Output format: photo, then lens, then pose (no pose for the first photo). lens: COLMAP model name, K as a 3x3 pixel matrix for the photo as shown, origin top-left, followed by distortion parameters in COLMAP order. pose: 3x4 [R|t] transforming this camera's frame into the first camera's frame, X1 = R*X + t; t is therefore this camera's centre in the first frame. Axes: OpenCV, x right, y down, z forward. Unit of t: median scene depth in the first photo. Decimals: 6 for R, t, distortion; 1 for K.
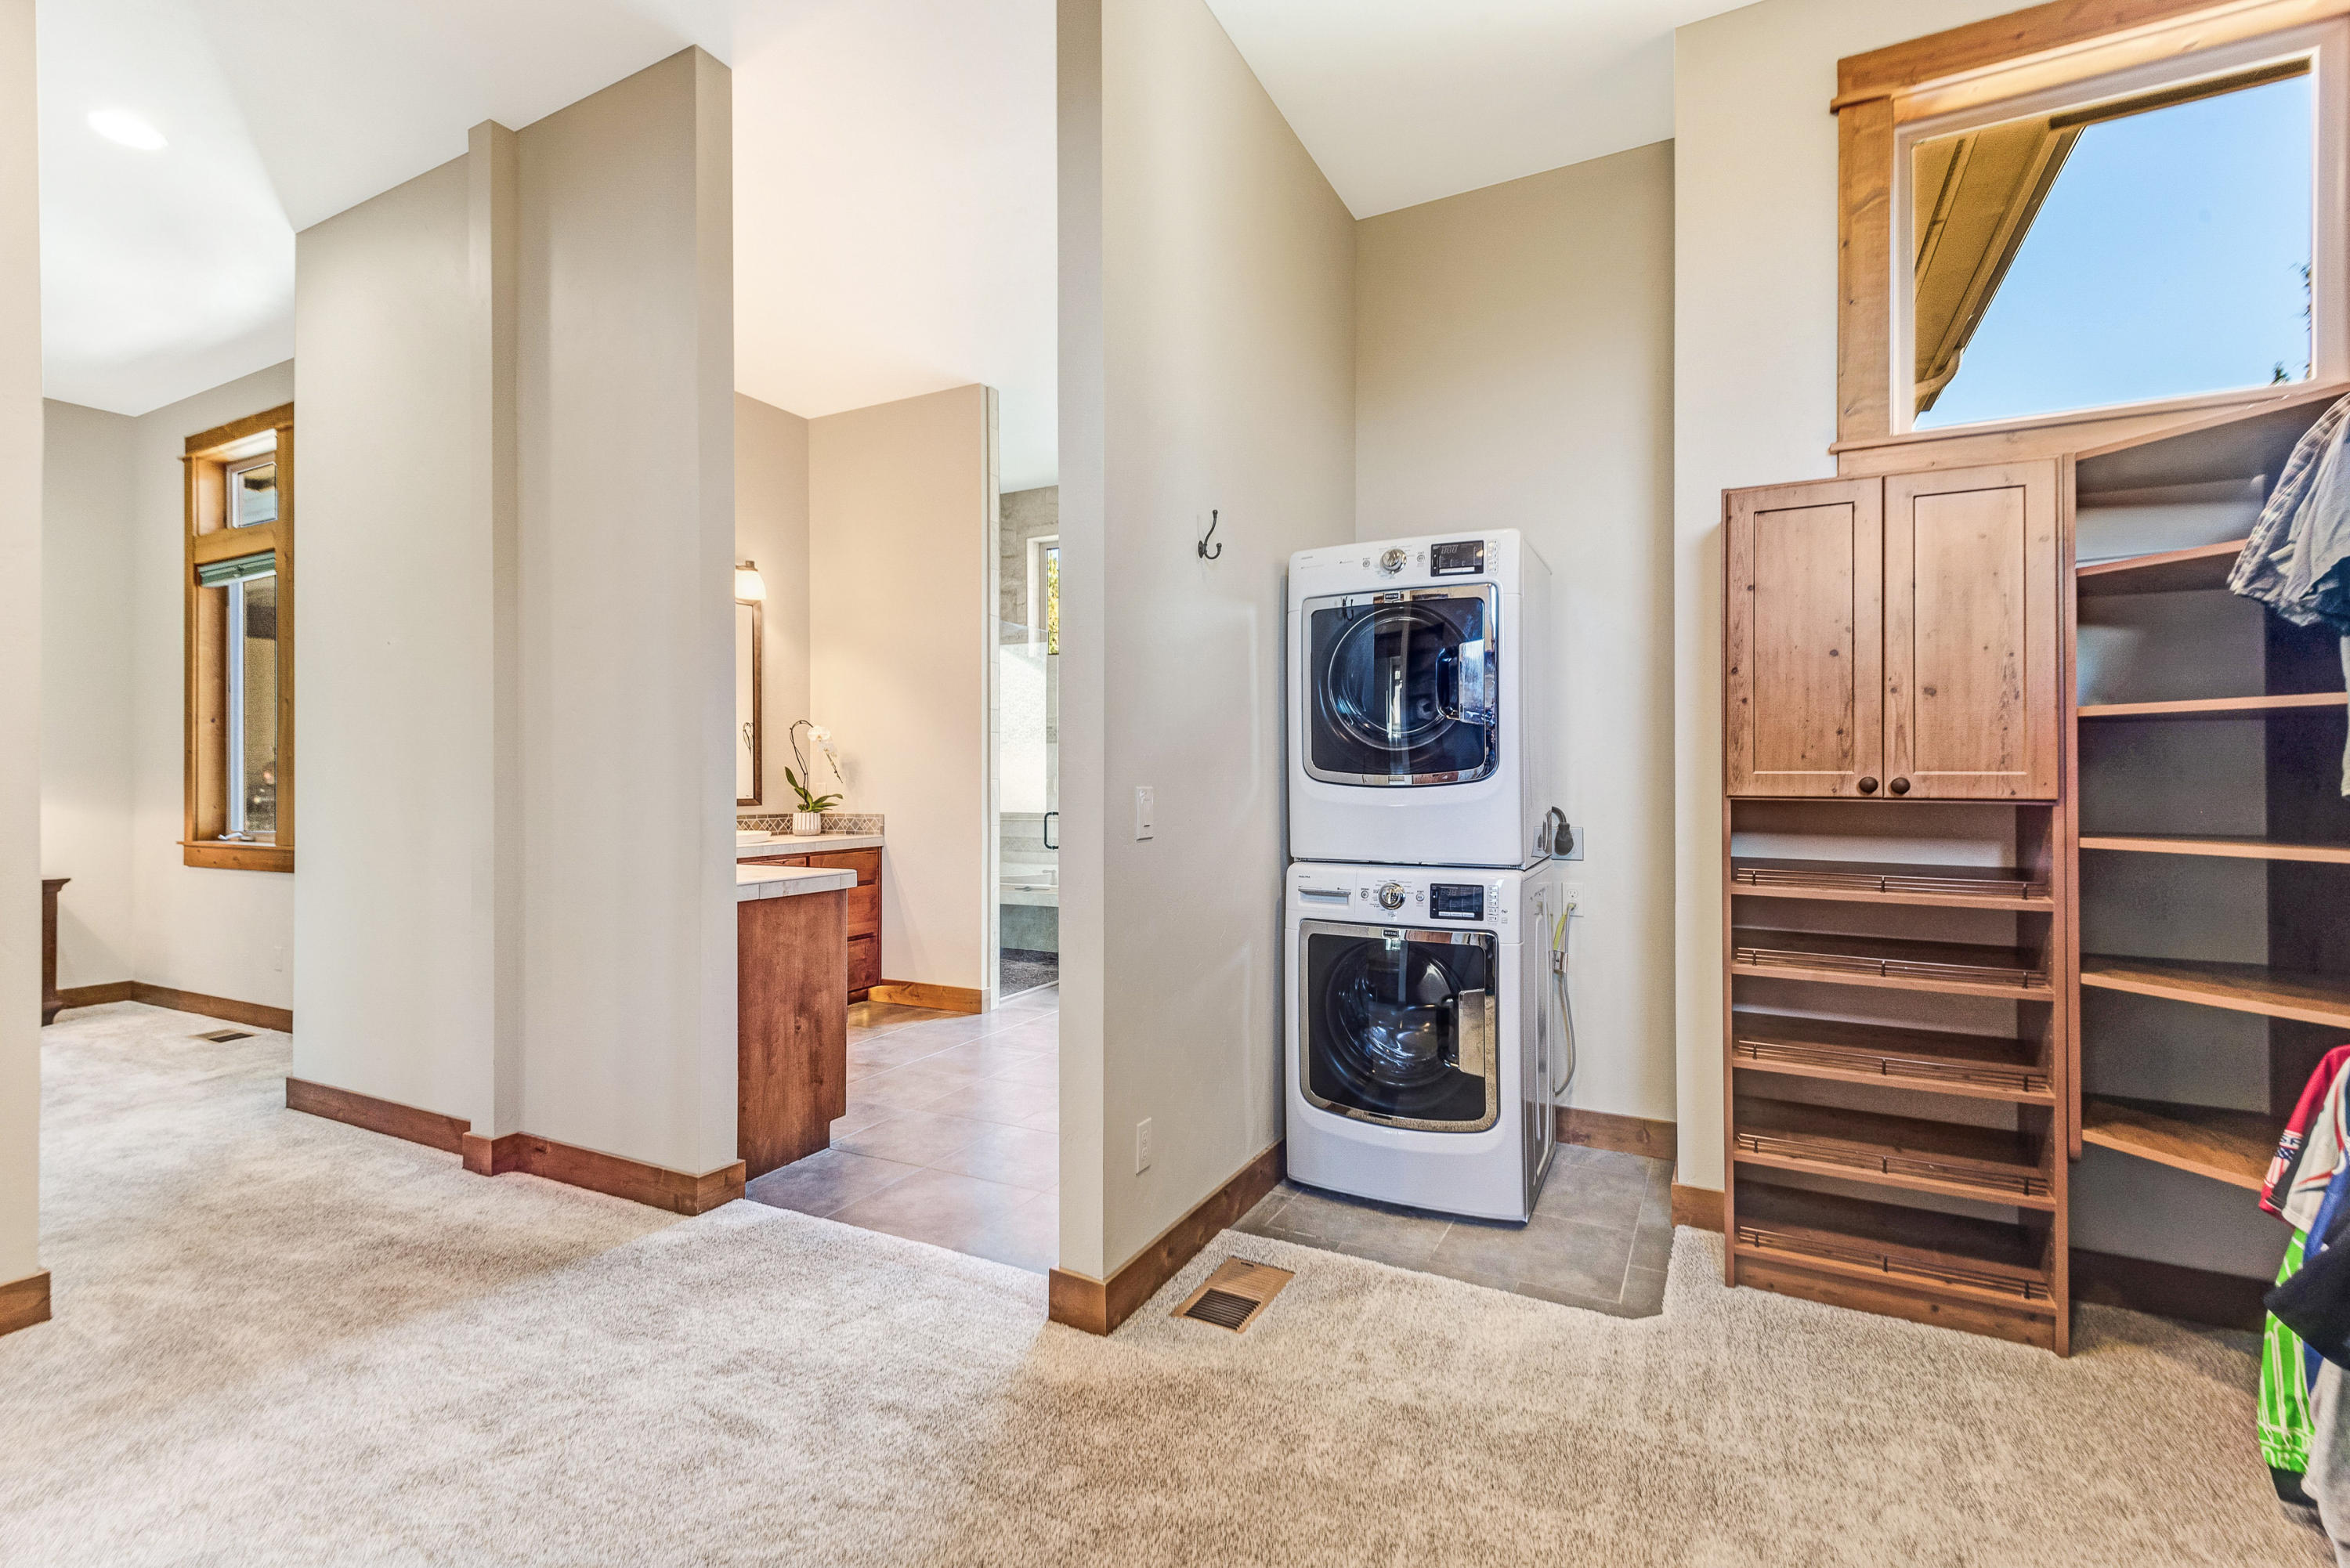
lens RADIAL K [[1101.4, 0, 1163.5], [0, 1101.4, 790.5], [0, 0, 1]] dist [-0.000604, -0.000787]
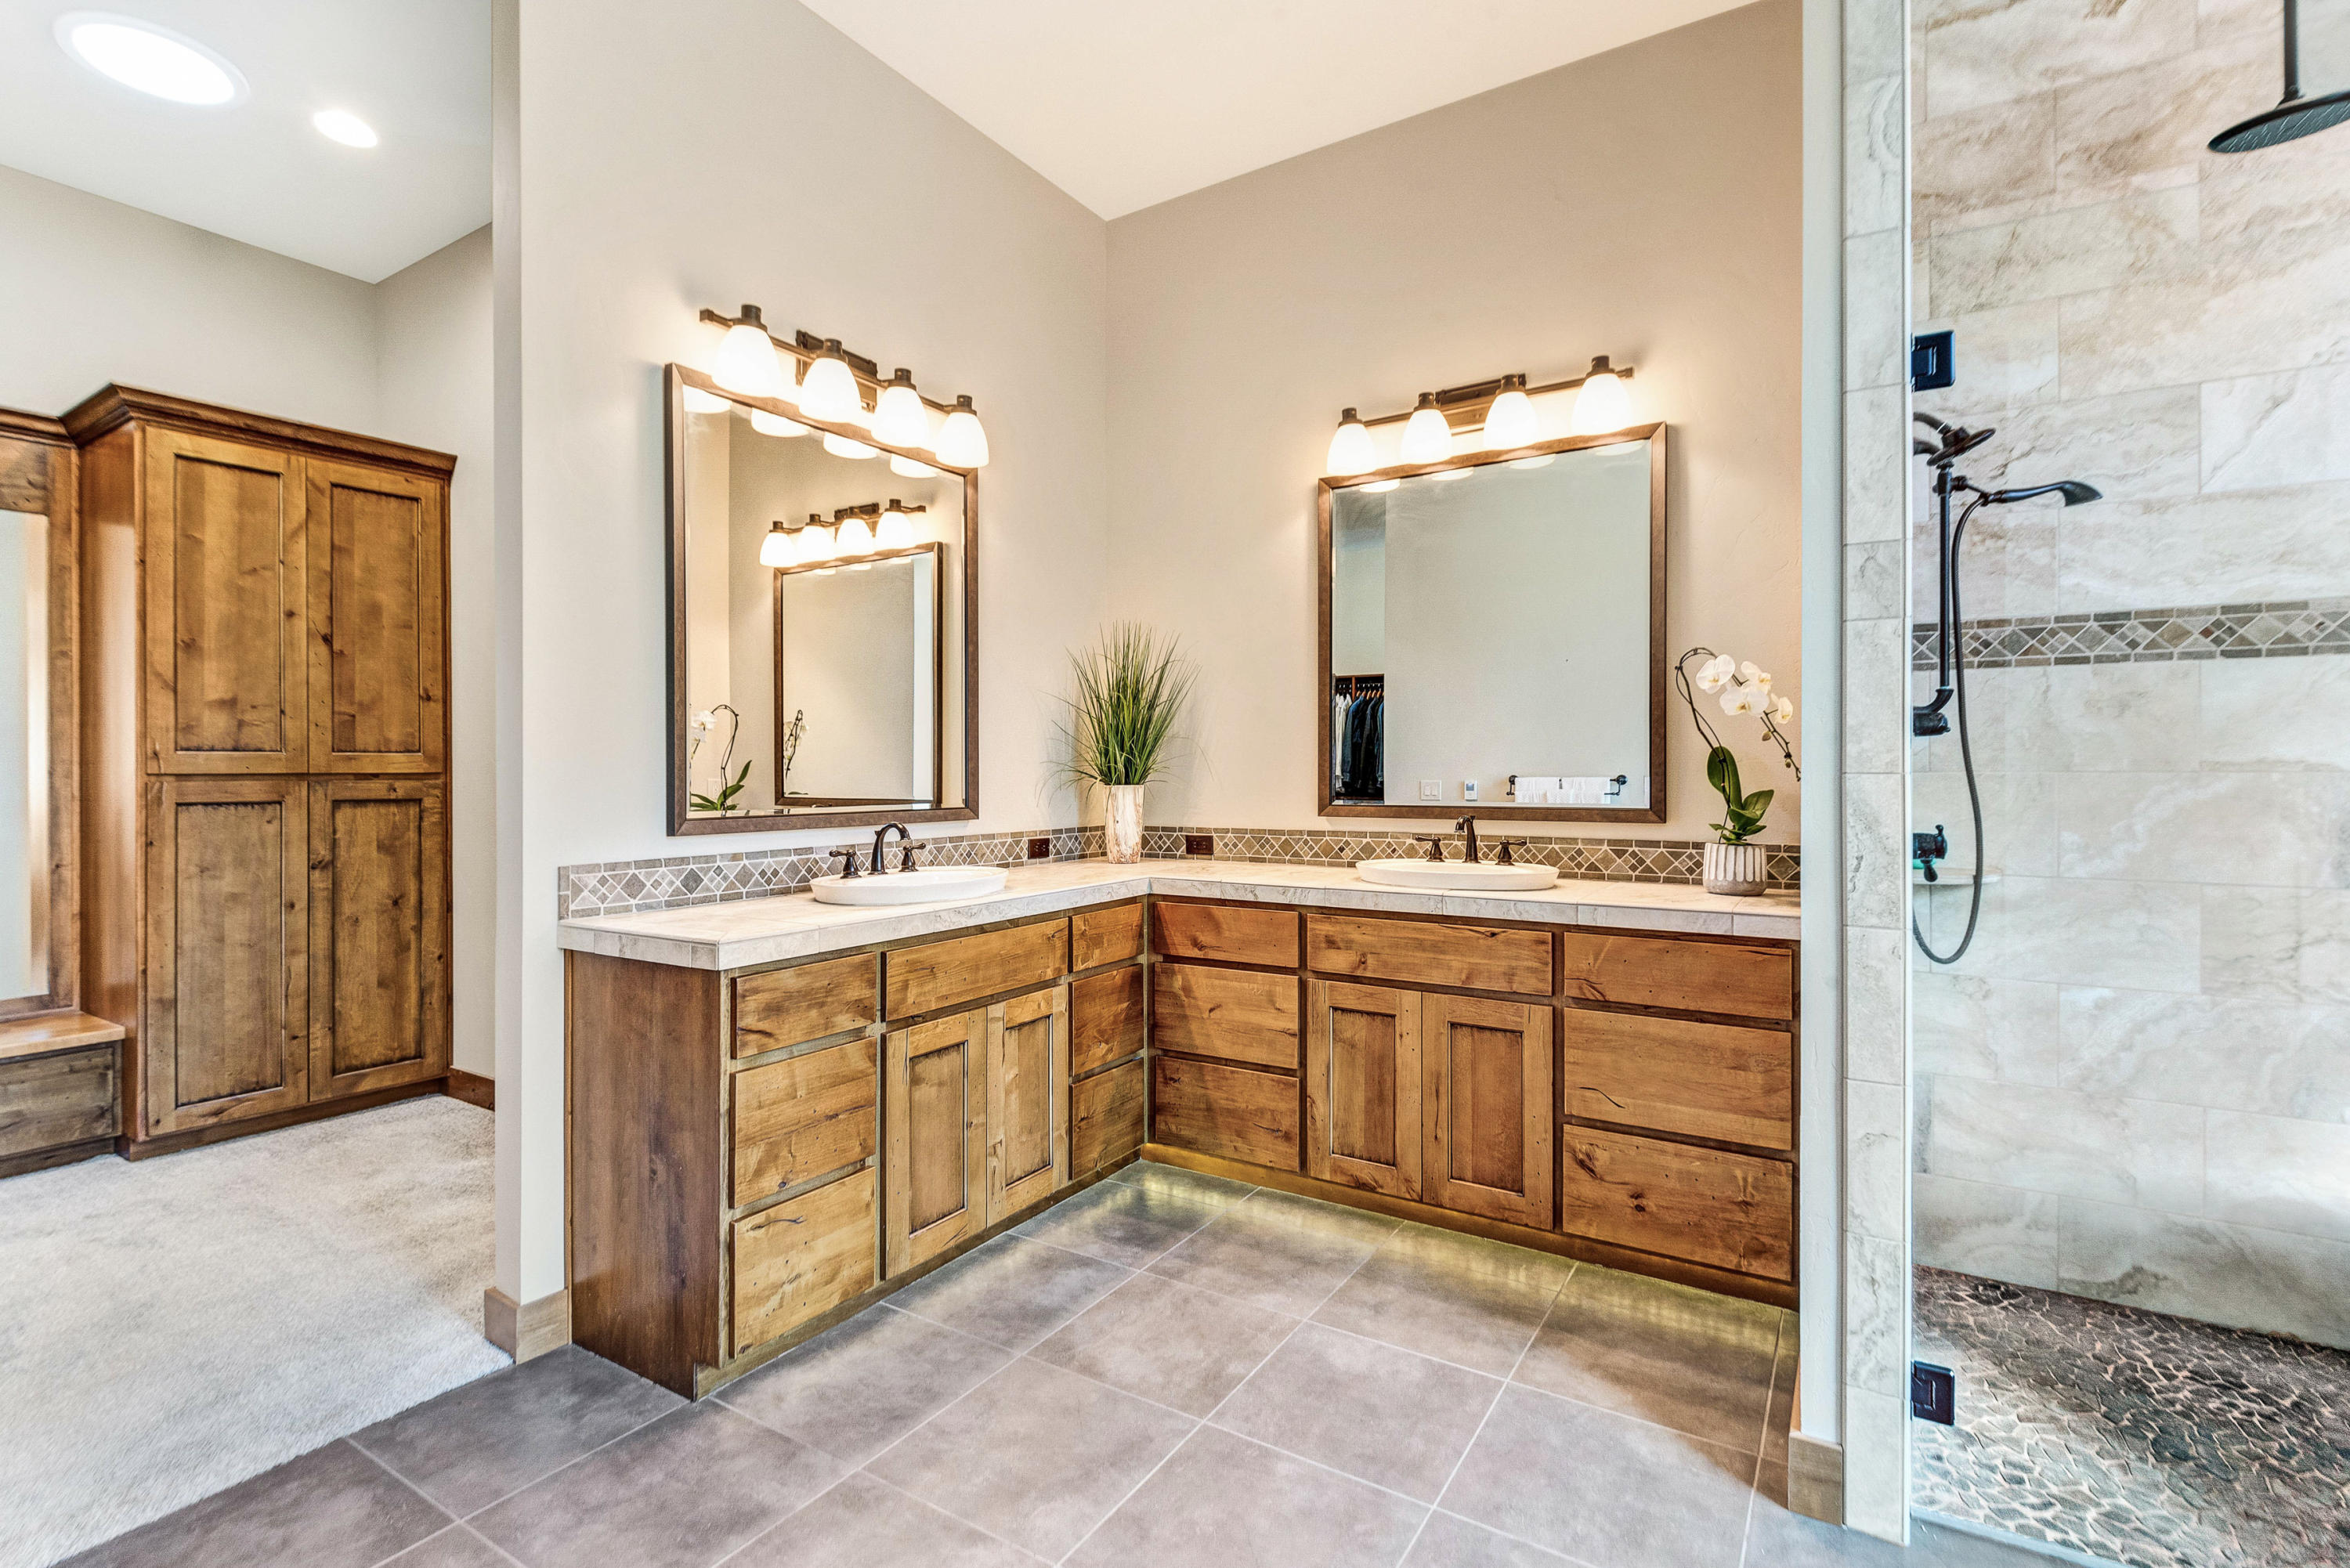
lens RADIAL K [[1071.2, 0, 1171.0], [0, 1071.2, 768.6], [0, 0, 1]] dist [0.000833, -0.000126]
pose [[-0.083987, -0.000098, -0.996467, 0.249536], [-0.006075, 0.999981, 0.000413, -0.018068], [0.996448, 0.006088, -0.083986, 1.300845]]
